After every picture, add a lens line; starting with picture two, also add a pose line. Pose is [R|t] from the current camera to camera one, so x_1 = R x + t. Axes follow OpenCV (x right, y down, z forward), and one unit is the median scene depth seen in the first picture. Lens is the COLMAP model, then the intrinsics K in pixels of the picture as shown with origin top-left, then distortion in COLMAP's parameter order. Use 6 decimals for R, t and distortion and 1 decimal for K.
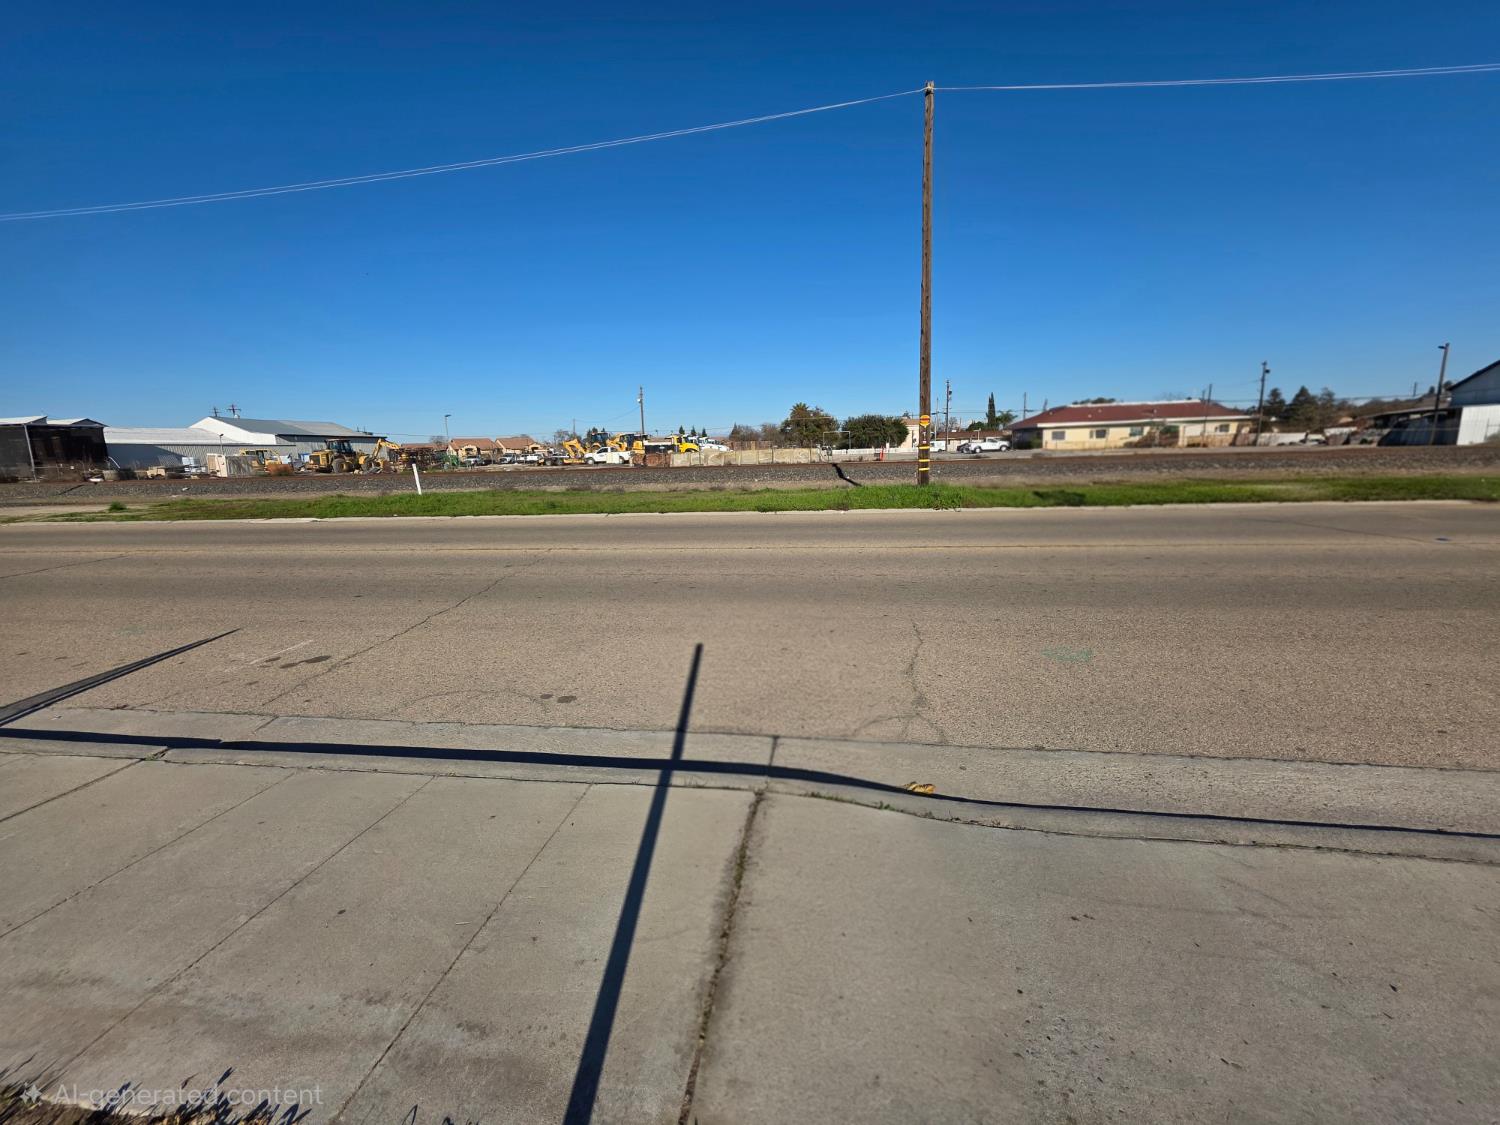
lens RADIAL K [[605.7, 0, 754.7], [0, 605.7, 560.7], [0, 0, 1]] dist [0.000771, 0.000433]
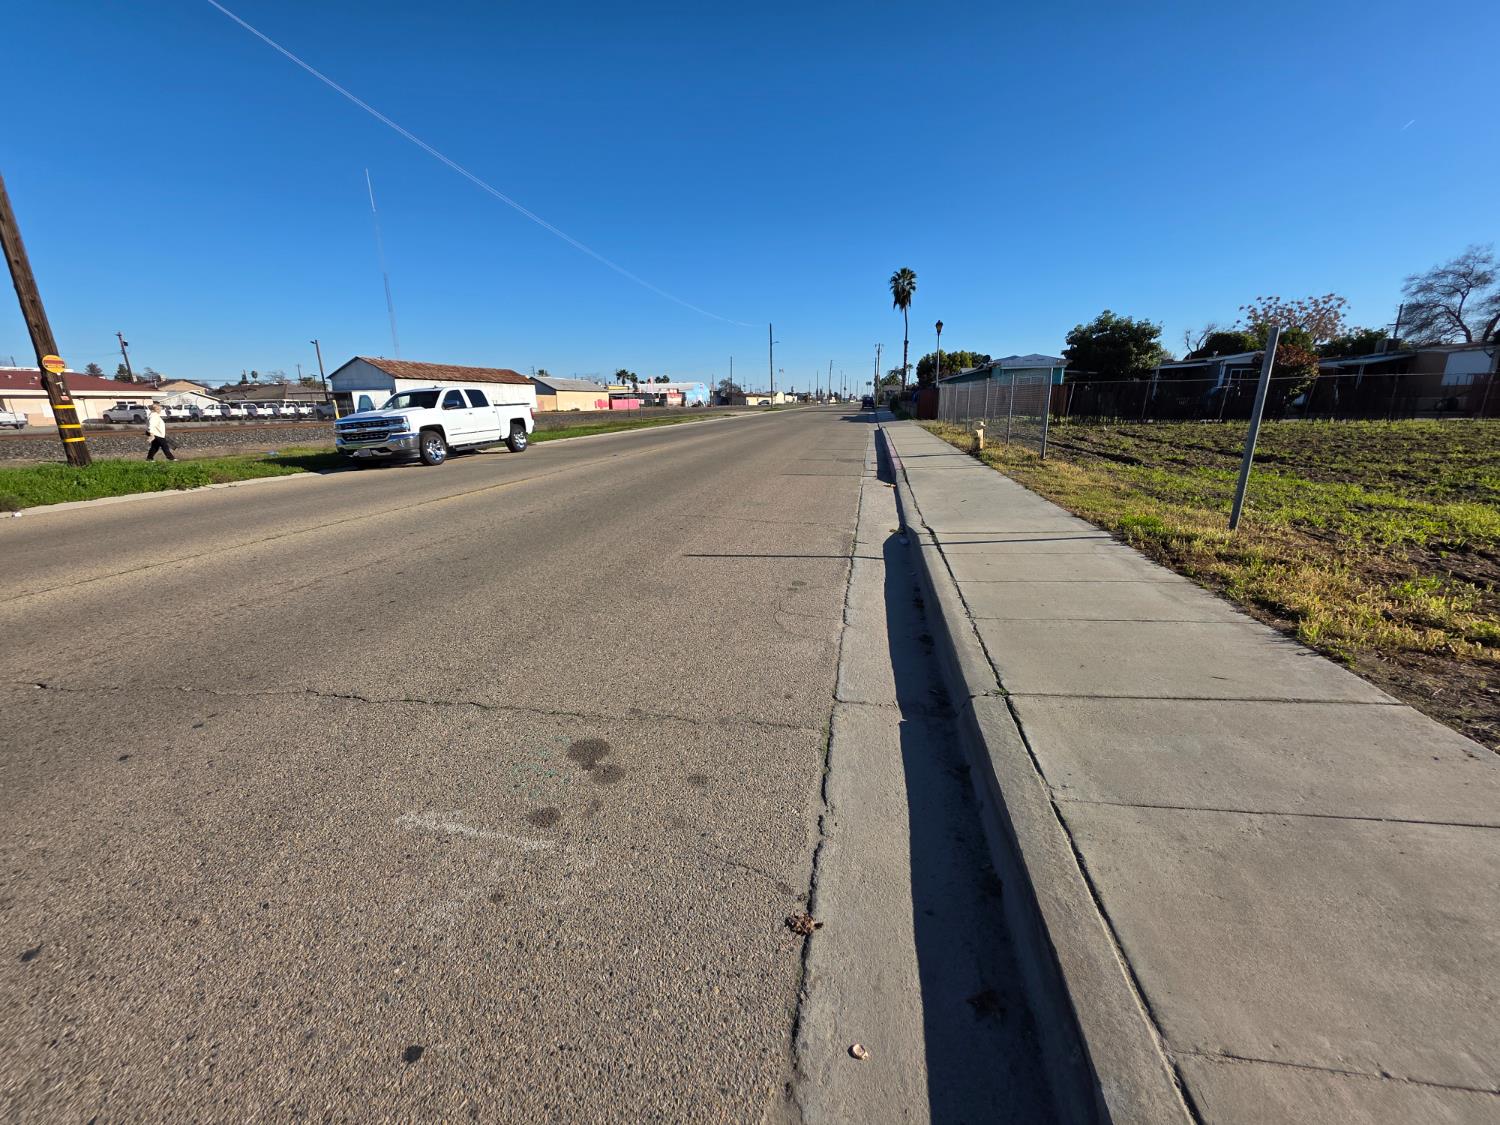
lens RADIAL K [[605.7, 0, 754.7], [0, 605.7, 560.7], [0, 0, 1]] dist [0.000771, 0.000433]
pose [[0.030961, -0.223521, 0.974207, -1.392173], [0.199587, 0.956428, 0.213099, -0.072240], [-0.979391, 0.187841, 0.074224, 0.968719]]
